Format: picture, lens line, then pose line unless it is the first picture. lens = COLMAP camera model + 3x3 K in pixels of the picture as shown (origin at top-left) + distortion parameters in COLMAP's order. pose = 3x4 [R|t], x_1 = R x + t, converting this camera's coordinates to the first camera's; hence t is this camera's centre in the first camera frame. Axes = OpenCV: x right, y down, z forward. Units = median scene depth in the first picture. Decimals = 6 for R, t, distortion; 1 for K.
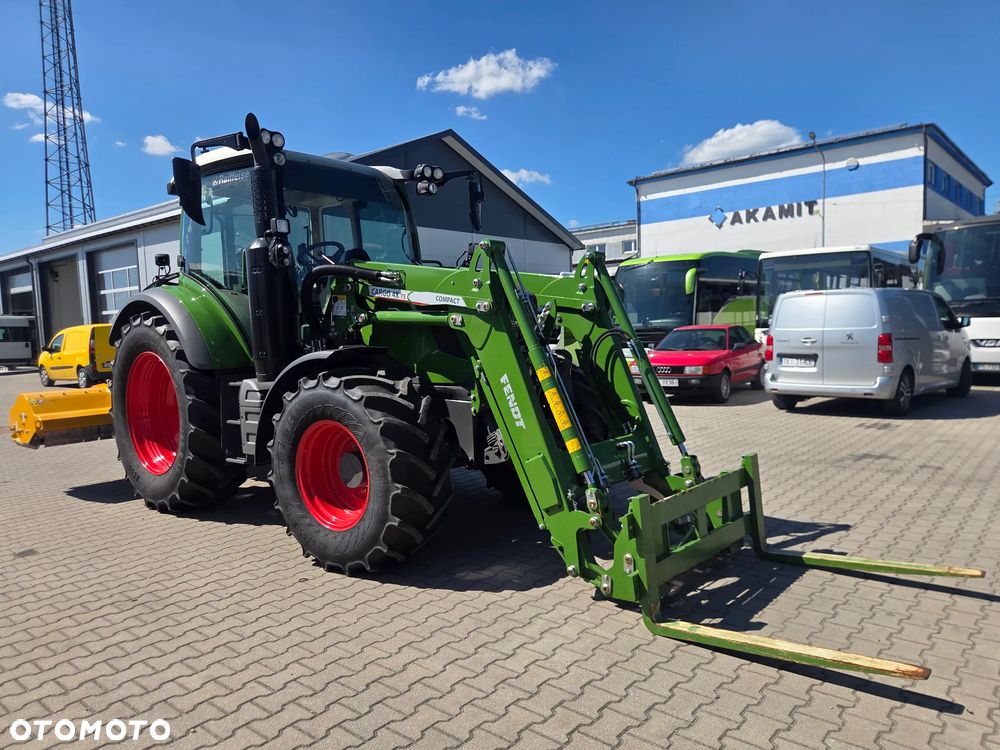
lens RADIAL K [[693.4, 0, 498.4], [0, 693.4, 383.1], [0, 0, 1]] dist [0.064589, -0.053039]
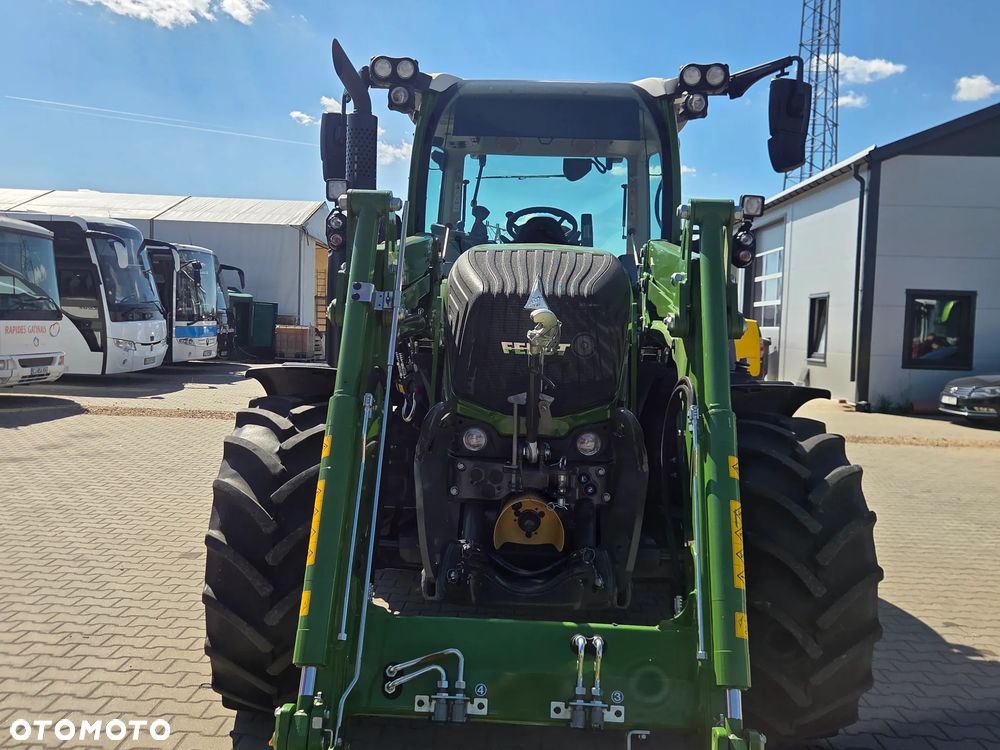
lens RADIAL K [[909.4, 0, 498.0], [0, 909.4, 380.2], [0, 0, 1]] dist [0.099334, -0.130446]
pose [[0.626059, 0.100440, -0.773280, 0.532999], [-0.115680, 0.992660, 0.035278, -0.083072], [0.771147, 0.067367, 0.633083, 0.542285]]
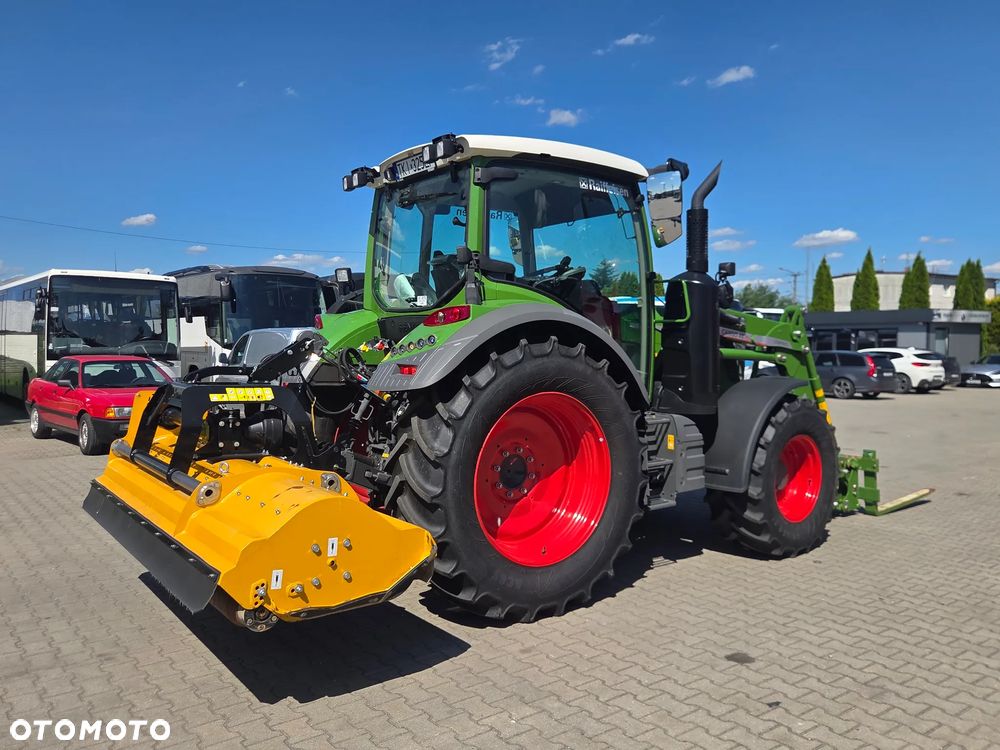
lens RADIAL K [[806.3, 0, 496.8], [0, 806.3, 375.4], [0, 0, 1]] dist [0.064647, -0.058754]
pose [[0.215942, -0.007970, 0.976374, -1.620472], [0.066634, 0.997756, -0.006593, -0.073520], [-0.974130, 0.066484, 0.215988, 1.080711]]
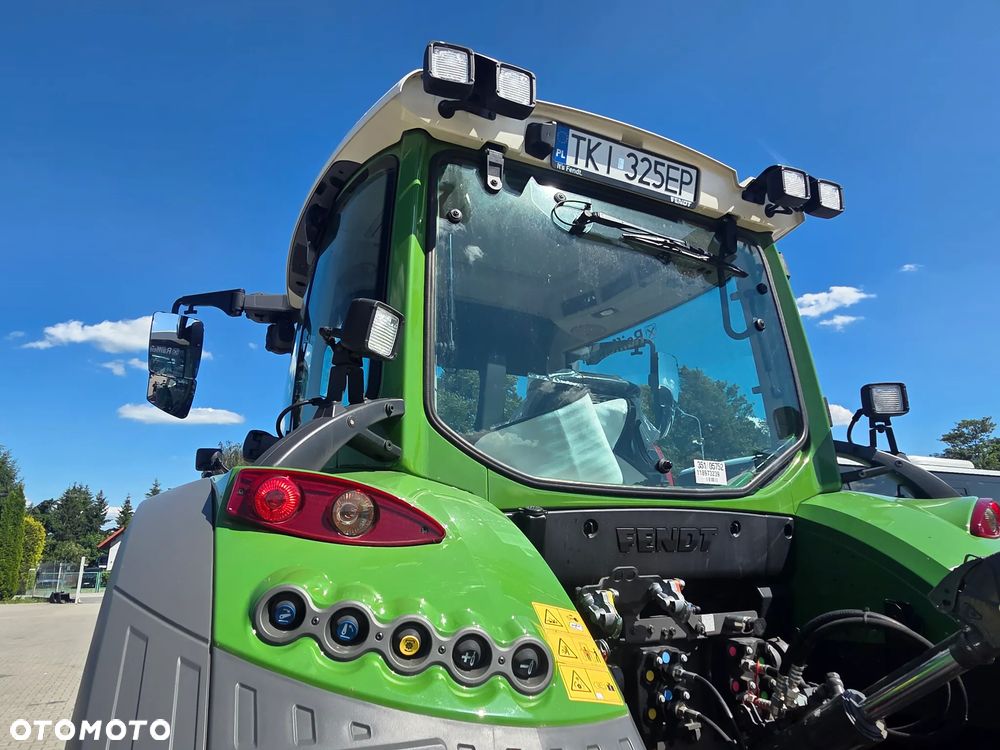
lens RADIAL K [[628.8, 0, 499.9], [0, 628.8, 379.6], [0, 0, 1]] dist [0.009333, 0.001254]
pose [[-0.929177, 0.143527, 0.340633, -0.546187], [0.075568, 0.975833, -0.205036, -0.180798], [-0.361829, -0.164774, -0.917567, 1.806521]]
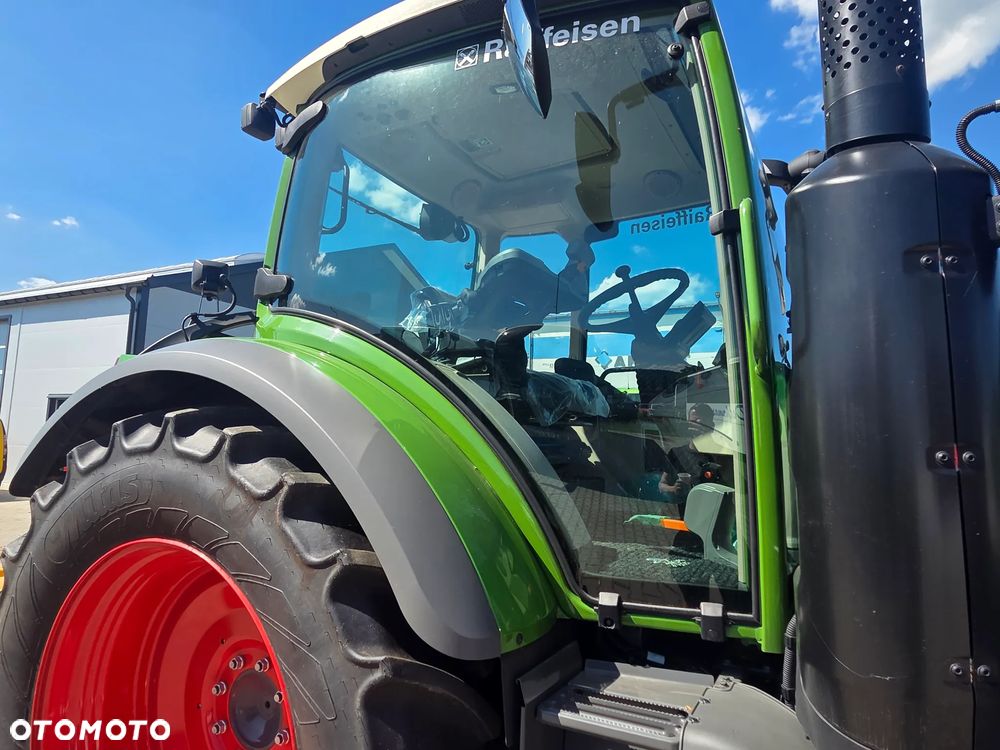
lens RADIAL K [[624.7, 0, 494.4], [0, 624.7, 378.4], [0, 0, 1]] dist [0.005006, -0.002717]
pose [[0.973978, 0.091038, 0.207556, -0.522768], [-0.050831, 0.980194, -0.191405, -0.084053], [-0.220871, 0.175874, 0.959315, 0.862437]]
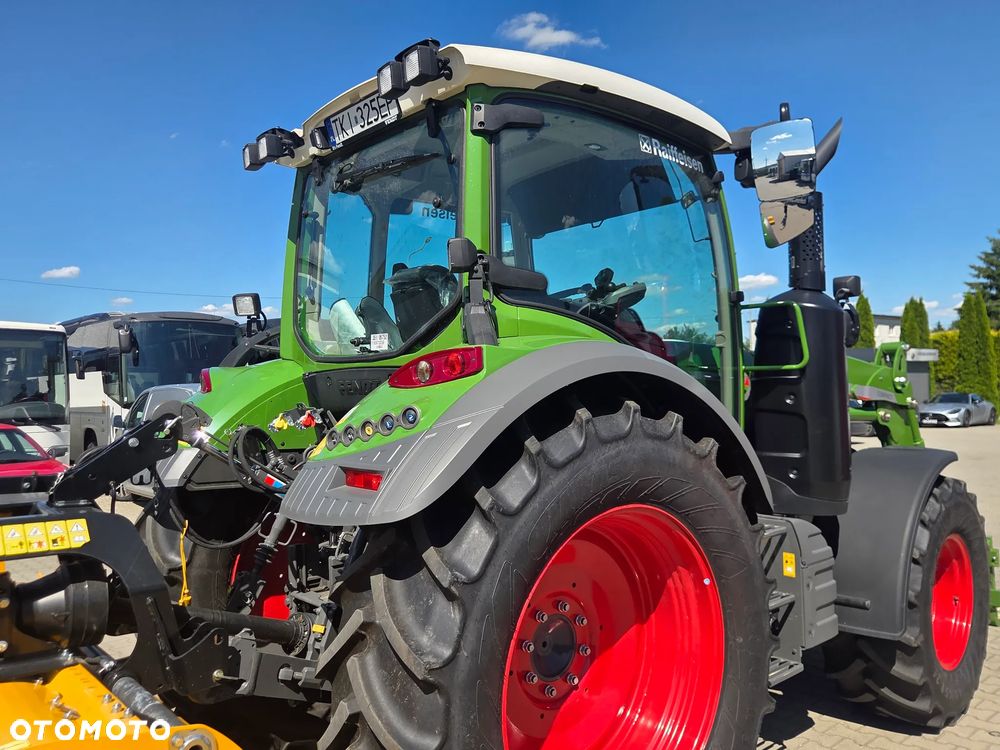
lens RADIAL K [[806.3, 0, 496.8], [0, 806.3, 375.4], [0, 0, 1]] dist [0.064647, -0.058754]
pose [[0.136997, 0.044274, 0.989582, -1.172142], [0.092755, 0.994038, -0.057314, -0.119010], [-0.986219, 0.099640, 0.132074, 1.242642]]
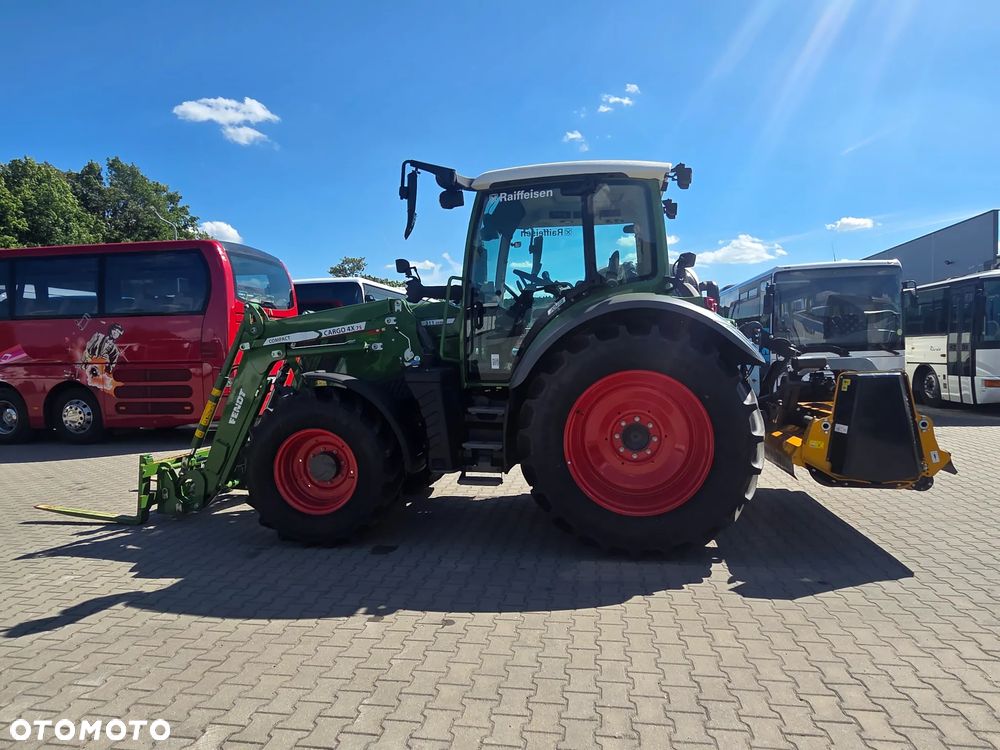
lens RADIAL K [[624.7, 0, 494.4], [0, 624.7, 378.4], [0, 0, 1]] dist [0.005006, -0.002717]
pose [[-0.855405, 0.069275, -0.513306, 0.365018], [0.006577, 0.992388, 0.122971, -0.198086], [0.517918, 0.101814, -0.849350, 2.293896]]
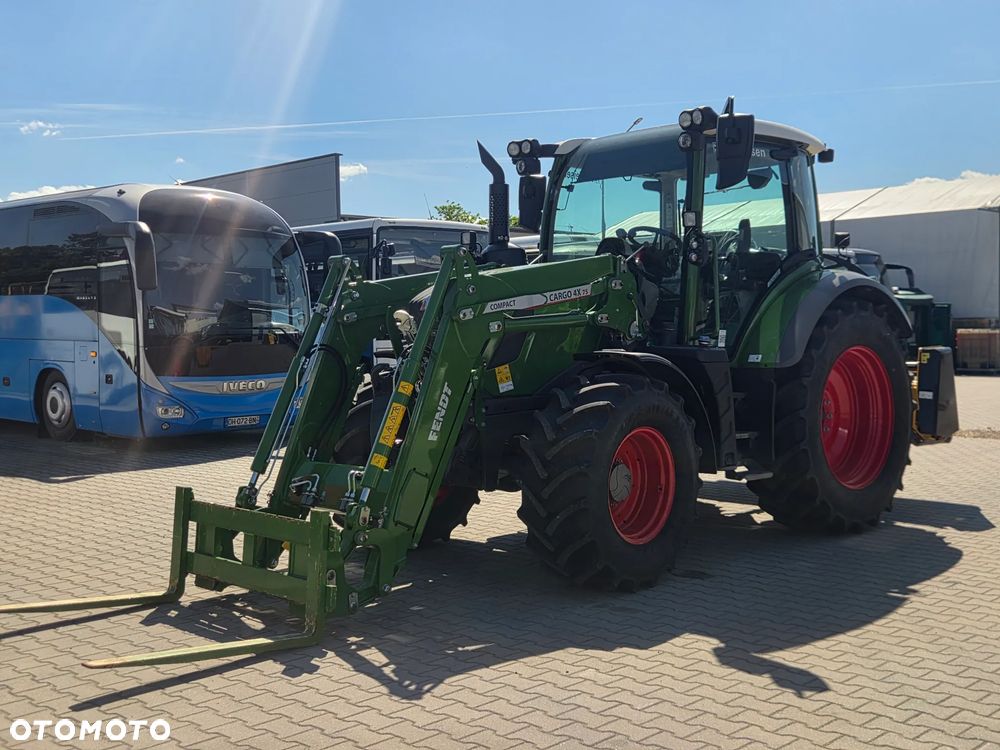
lens RADIAL K [[1146.9, 0, 500.0], [0, 1146.9, 375.0], [0, 0, 1]] dist [0.118603, -0.214567]
pose [[-0.073441, 0.071821, -0.994710, 1.510520], [-0.061886, 0.995153, 0.076422, -0.151013], [0.995378, 0.067171, -0.068641, 1.184867]]
